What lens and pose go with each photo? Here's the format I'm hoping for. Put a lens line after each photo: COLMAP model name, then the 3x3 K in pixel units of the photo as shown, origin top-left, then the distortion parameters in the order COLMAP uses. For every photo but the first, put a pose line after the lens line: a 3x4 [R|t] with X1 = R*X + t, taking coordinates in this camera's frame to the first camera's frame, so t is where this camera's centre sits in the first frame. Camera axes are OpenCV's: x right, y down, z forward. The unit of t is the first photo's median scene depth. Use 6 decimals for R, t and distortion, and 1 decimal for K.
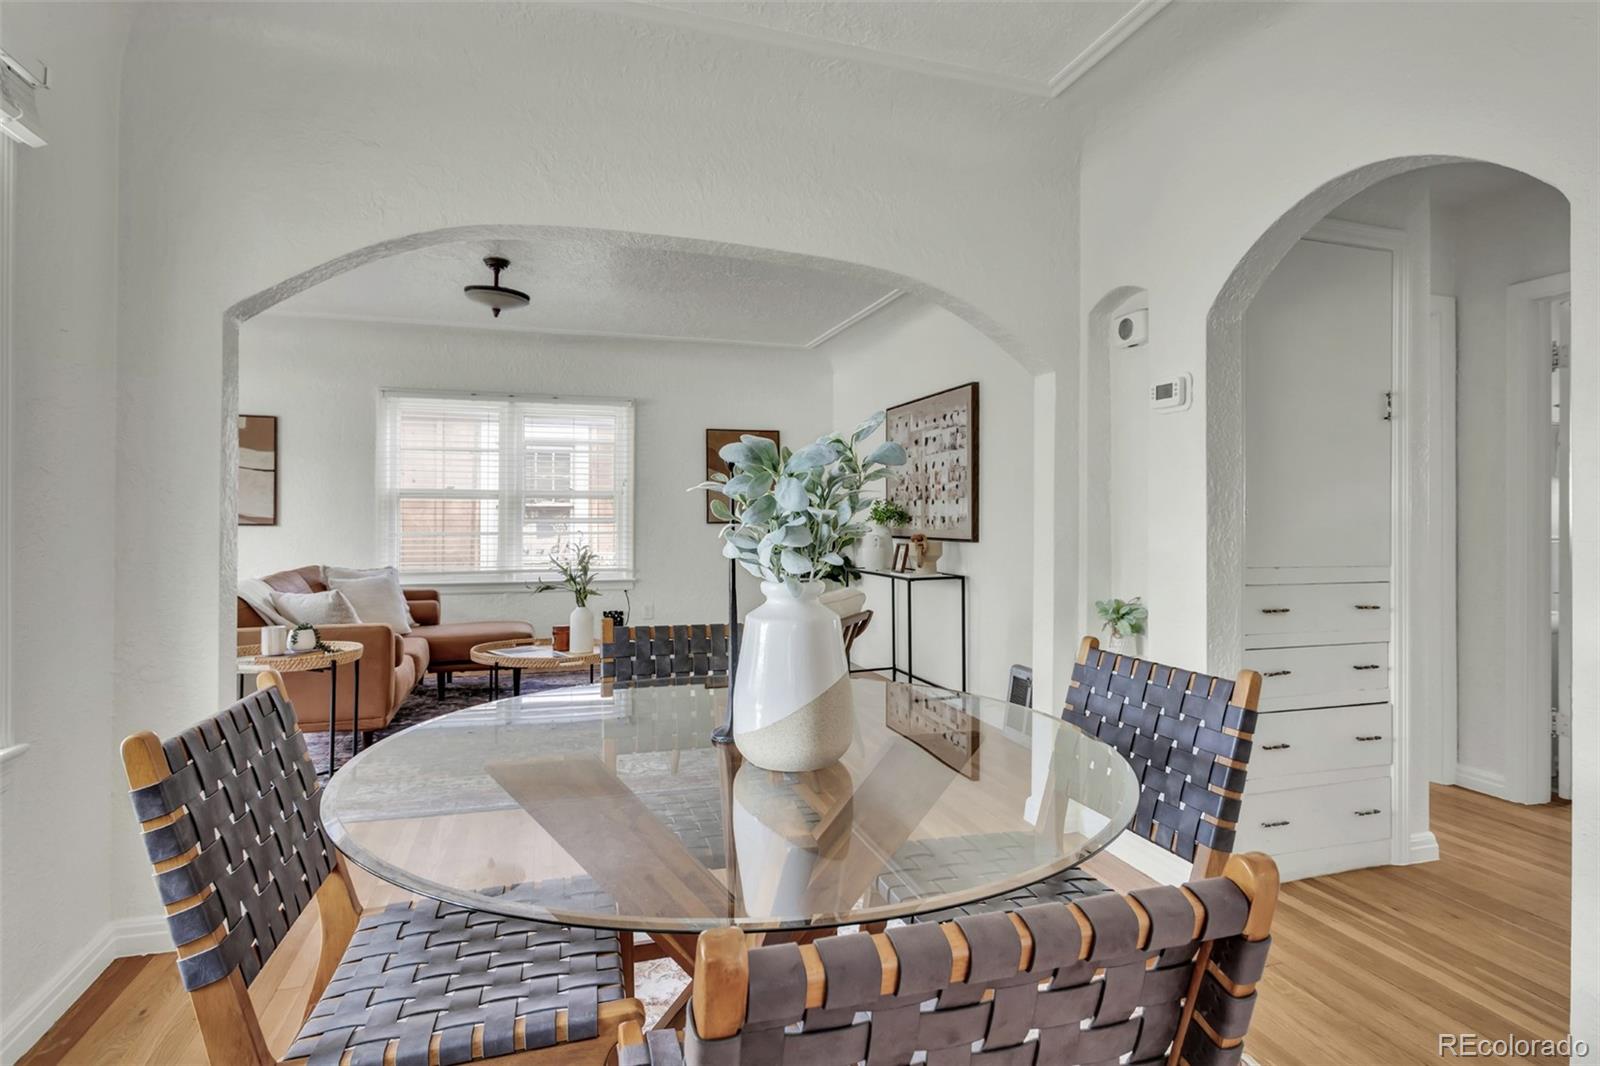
lens RADIAL K [[818.5, 0, 788.8], [0, 818.5, 517.3], [0, 0, 1]] dist [-0.003937, -0.000837]
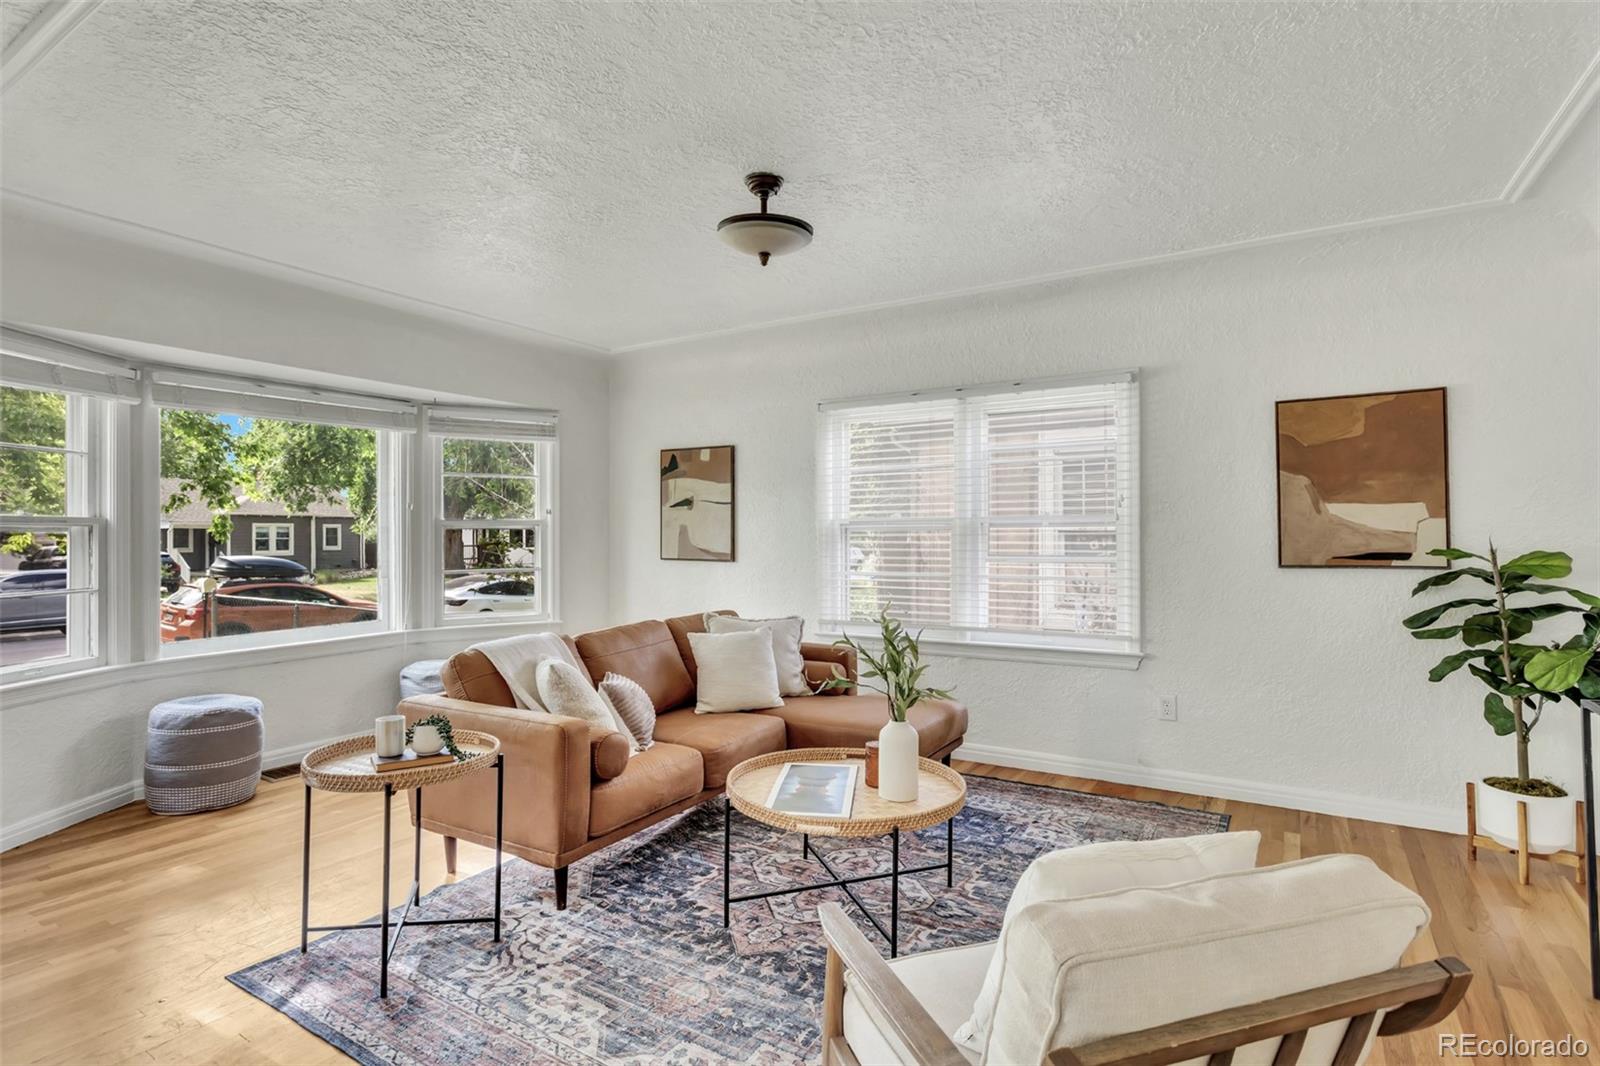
lens RADIAL K [[787.2, 0, 807.0], [0, 787.2, 529.0], [0, 0, 1]] dist [0.003548, 0.000656]
pose [[0.664996, -0.008293, -0.746800, 0.123366], [0.007013, 0.999964, -0.004860, -0.025920], [0.746814, -0.002006, 0.665030, 0.534274]]
